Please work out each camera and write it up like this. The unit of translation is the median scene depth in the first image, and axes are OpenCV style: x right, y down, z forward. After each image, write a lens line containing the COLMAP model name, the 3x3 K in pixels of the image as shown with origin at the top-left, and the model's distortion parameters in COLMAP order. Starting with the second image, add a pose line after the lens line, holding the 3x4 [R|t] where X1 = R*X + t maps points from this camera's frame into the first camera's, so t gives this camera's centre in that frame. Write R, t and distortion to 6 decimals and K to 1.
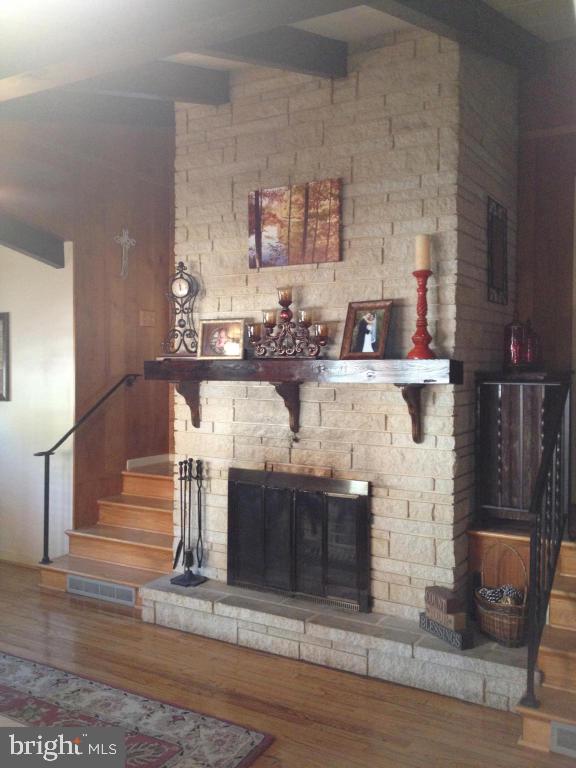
lens RADIAL K [[726.1, 0, 285.3], [0, 726.1, 383.3], [0, 0, 1]] dist [0.173919, -0.359364]
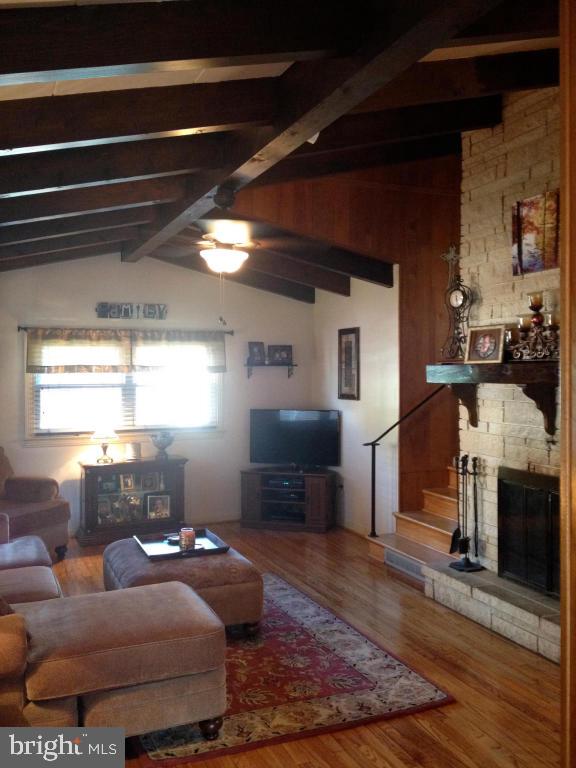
lens RADIAL K [[726.1, 0, 285.3], [0, 726.1, 383.3], [0, 0, 1]] dist [0.173919, -0.359364]
pose [[0.804839, 0.002990, -0.593486, 0.315839], [-0.007984, 0.999951, -0.005789, 0.005101], [0.593440, 0.009398, 0.804823, -0.042552]]
